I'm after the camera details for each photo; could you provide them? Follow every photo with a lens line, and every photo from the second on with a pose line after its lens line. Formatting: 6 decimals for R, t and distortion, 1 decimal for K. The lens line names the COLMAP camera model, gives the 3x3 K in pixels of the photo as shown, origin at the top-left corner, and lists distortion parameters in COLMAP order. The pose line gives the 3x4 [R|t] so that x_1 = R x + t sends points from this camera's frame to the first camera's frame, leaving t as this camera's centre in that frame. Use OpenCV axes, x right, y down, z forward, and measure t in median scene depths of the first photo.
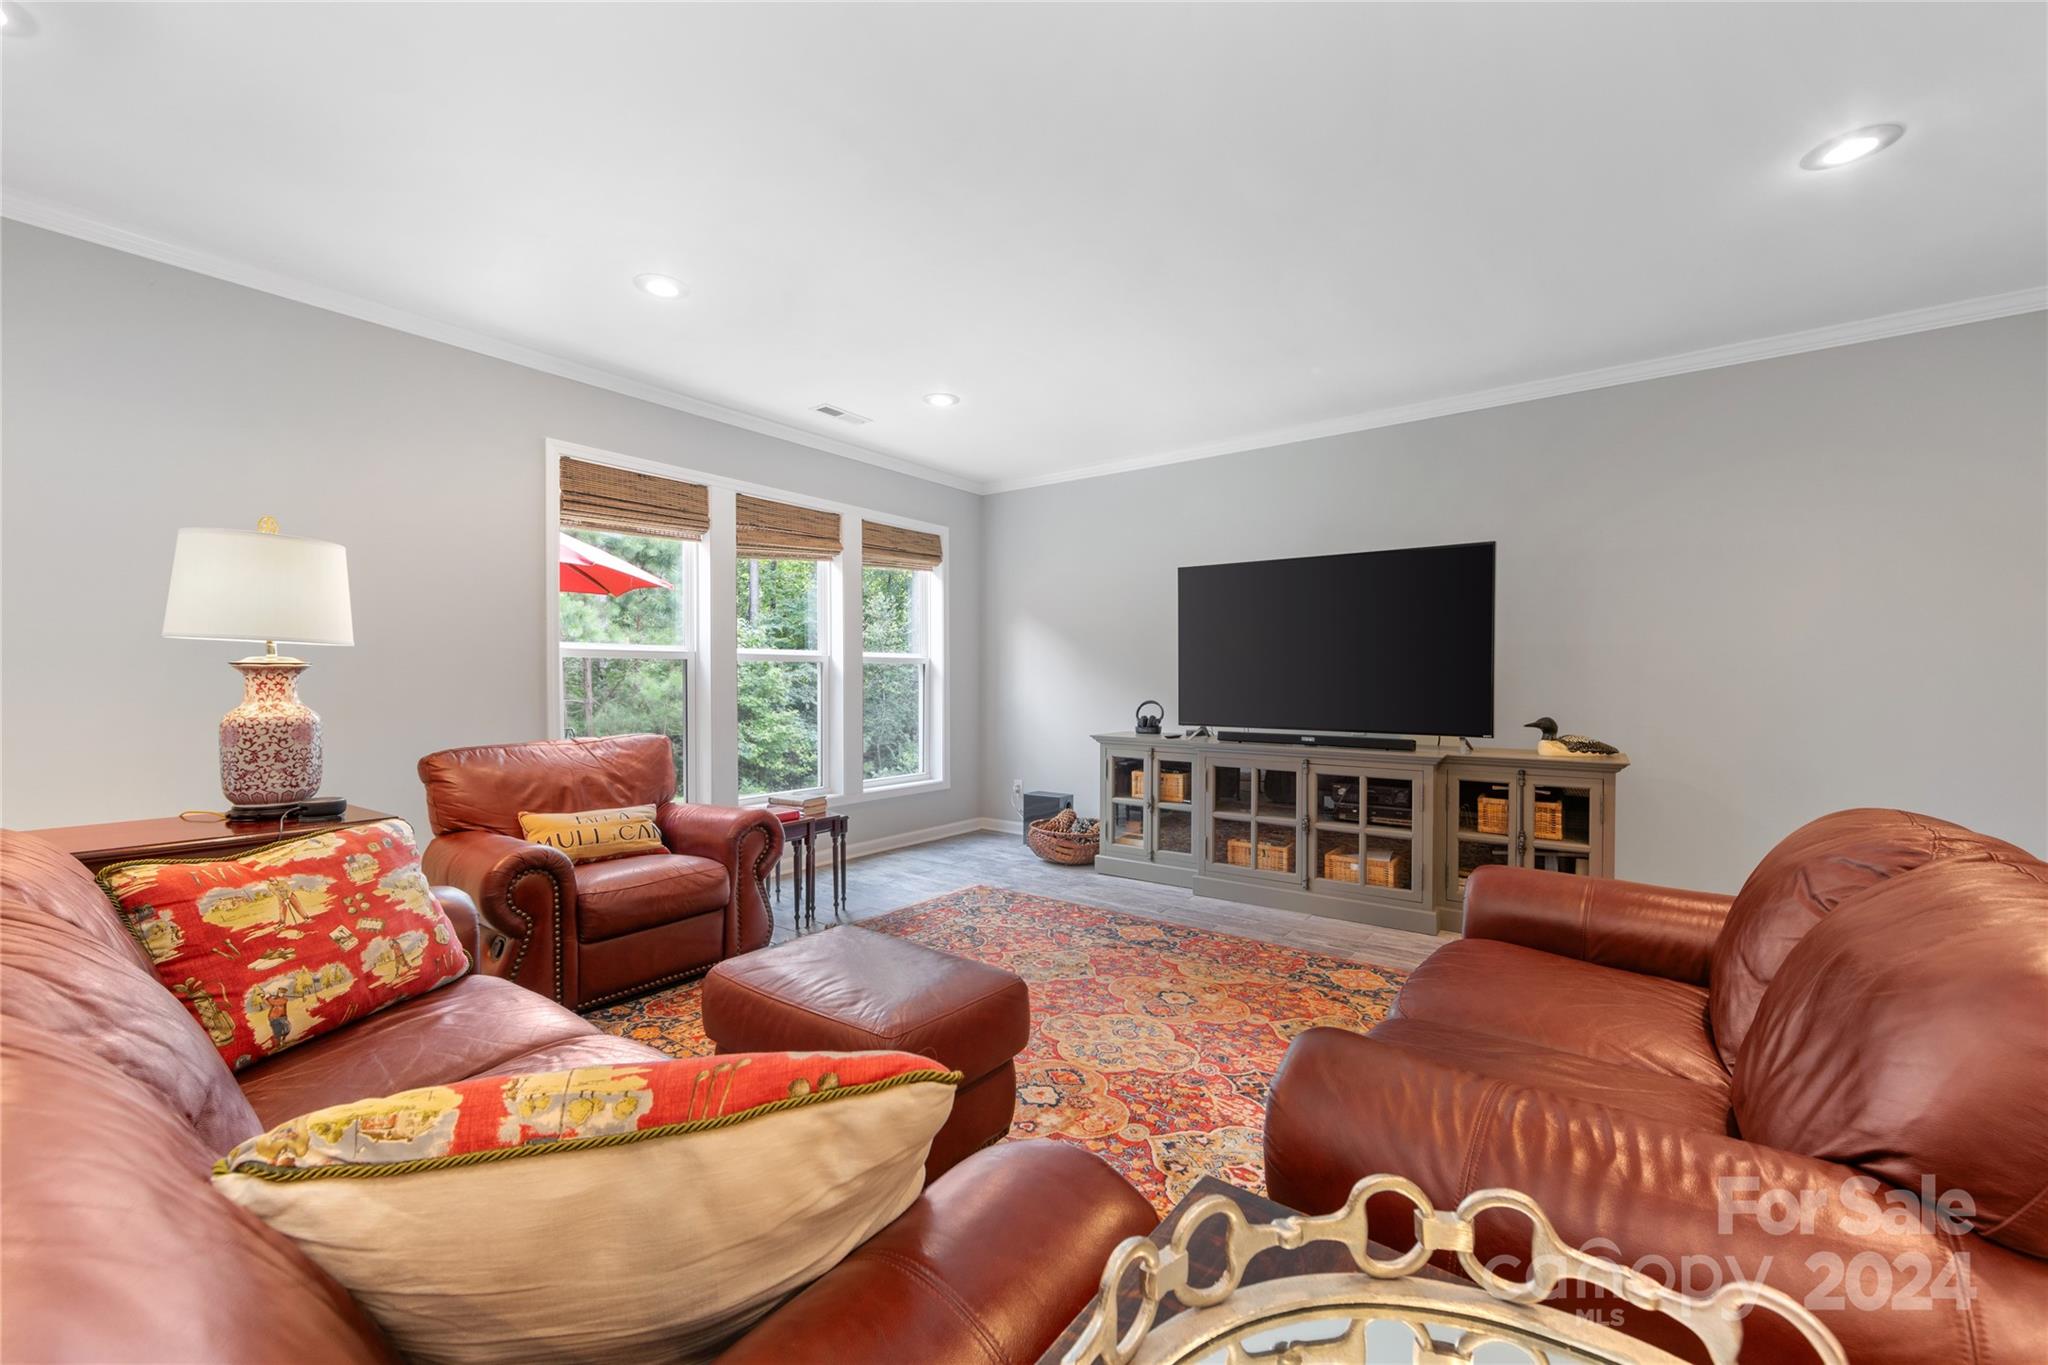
lens RADIAL K [[803.0, 0, 1021.9], [0, 803.0, 686.0], [0, 0, 1]] dist [-0.003378, -0.000513]
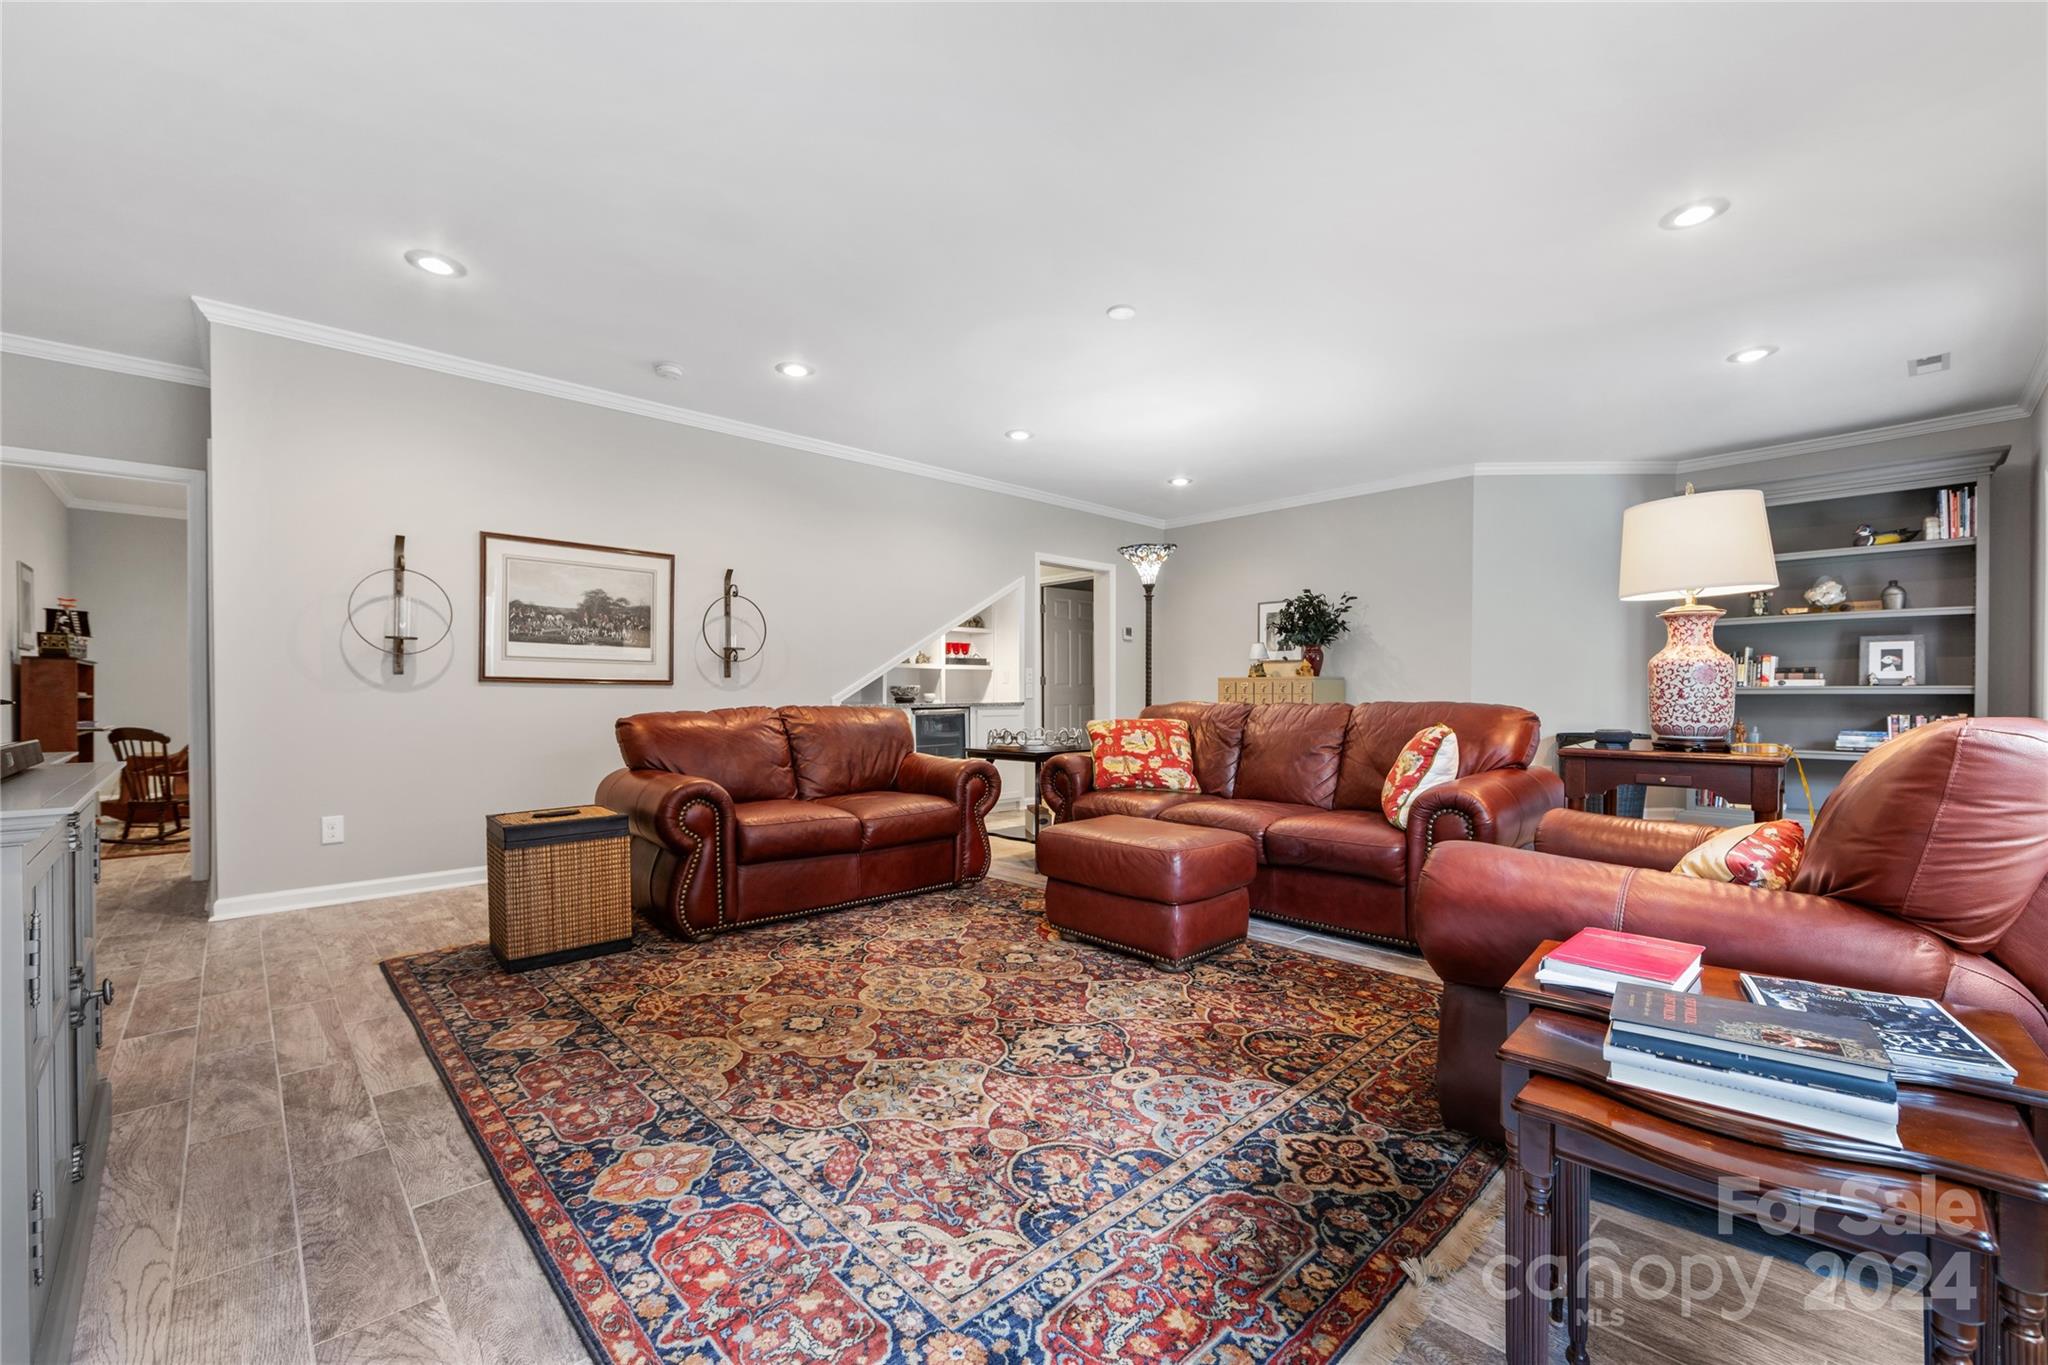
lens RADIAL K [[836.2, 0, 1016.1], [0, 836.2, 687.1], [0, 0, 1]] dist [-0.002517, -0.000231]
pose [[-0.985151, 0.005885, 0.171590, -0.135331], [0.006011, 0.999982, 0.000219, 0.045233], [-0.171586, 0.001247, -0.985168, 1.508086]]
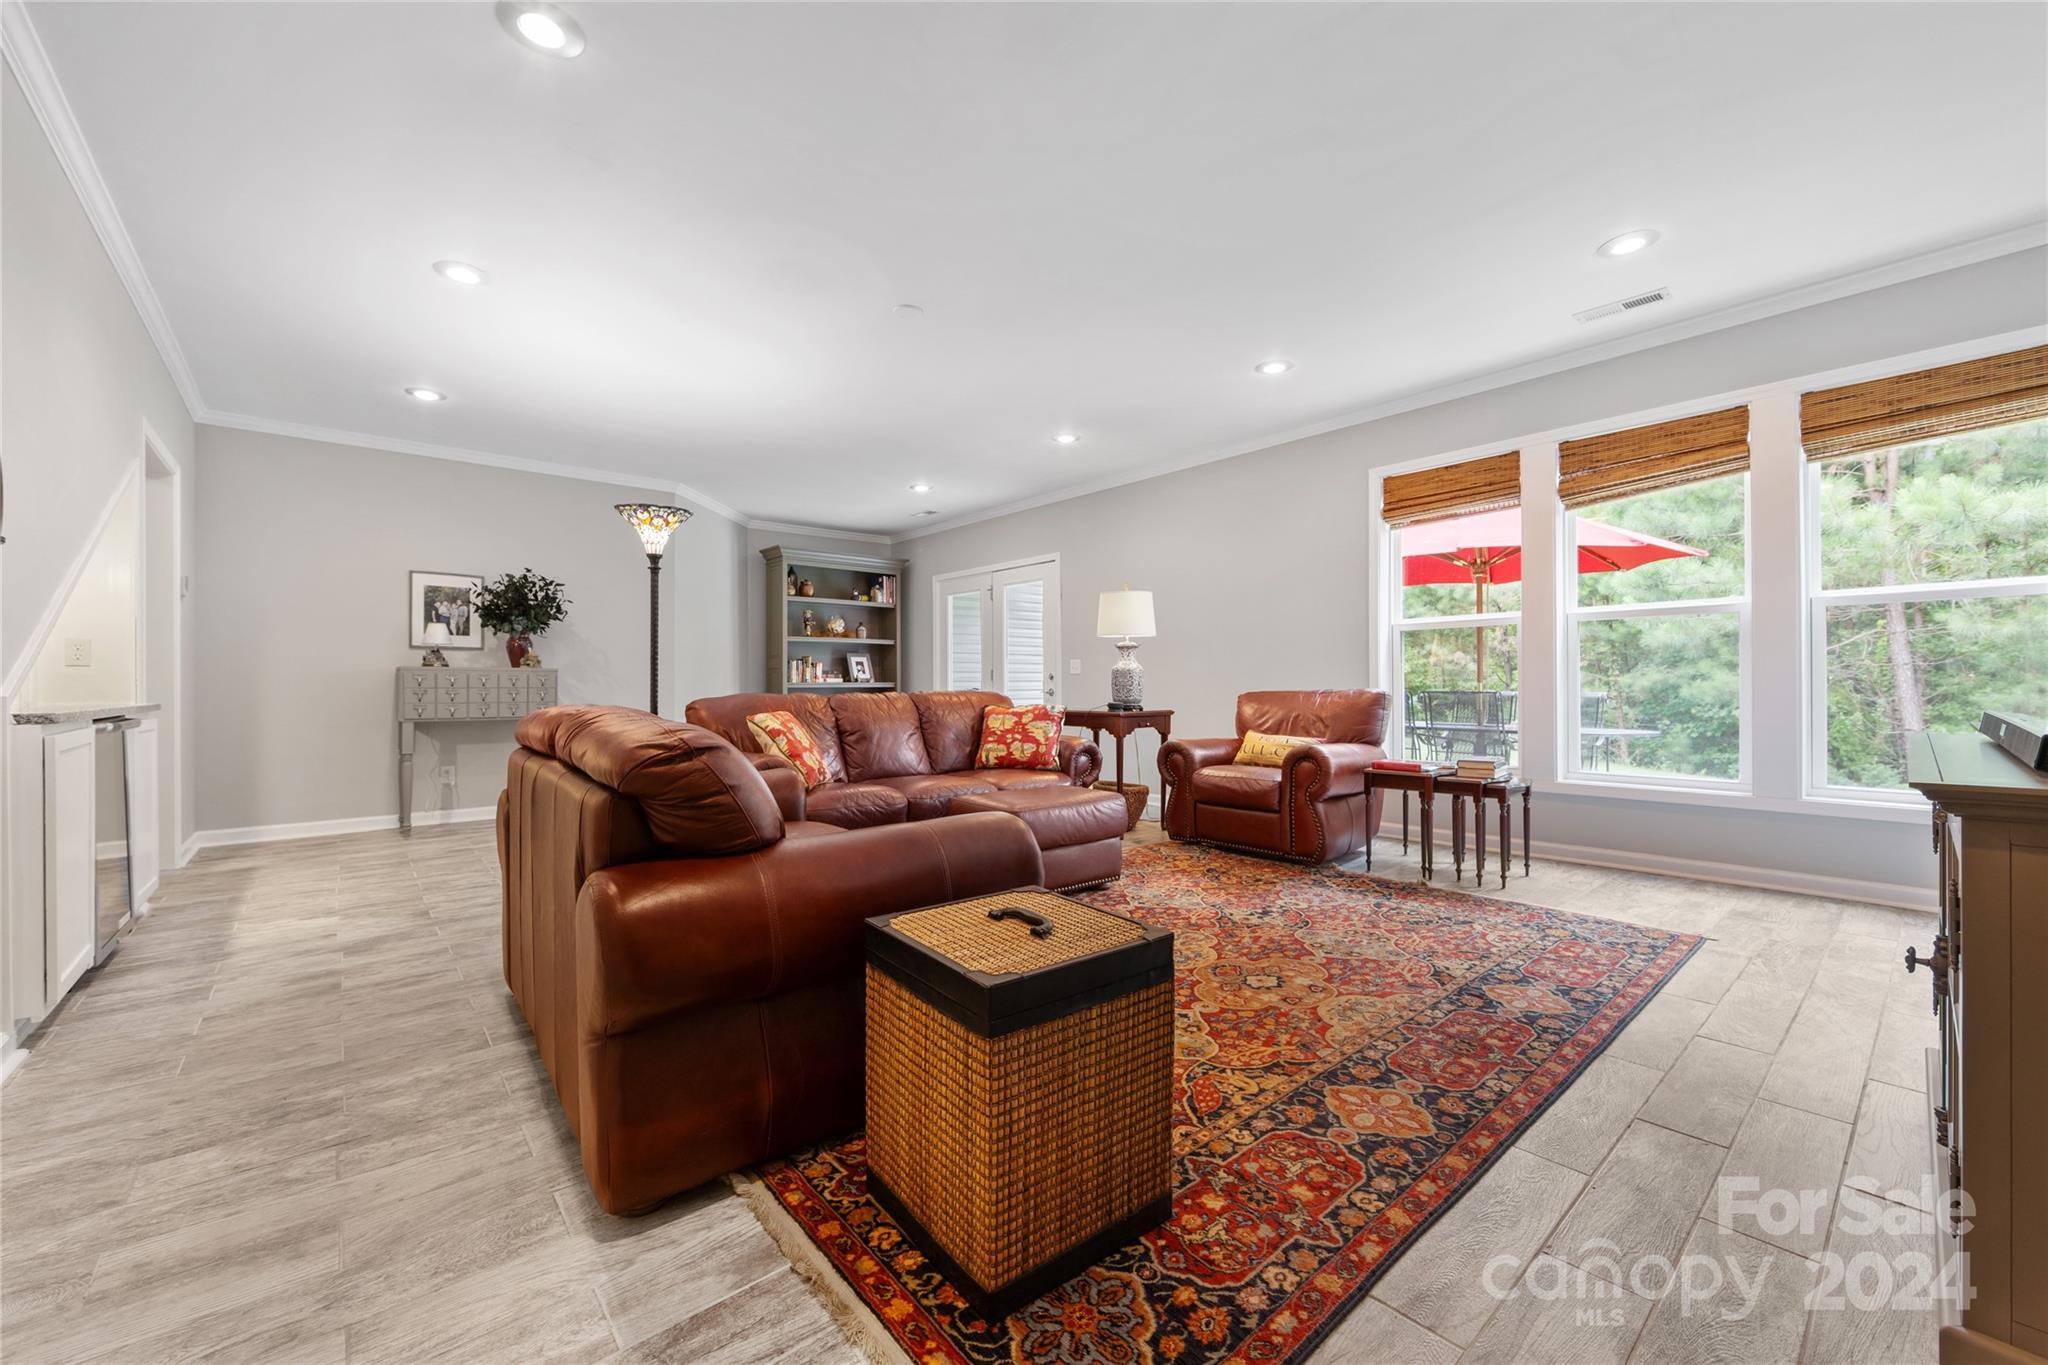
lens RADIAL K [[803.0, 0, 1021.9], [0, 803.0, 686.0], [0, 0, 1]] dist [-0.003378, -0.000513]
pose [[-0.217336, 0.003246, -0.976092, 0.928442], [-0.000909, 0.999993, 0.003528, 0.054785], [0.976097, 0.001654, -0.217331, 0.787573]]
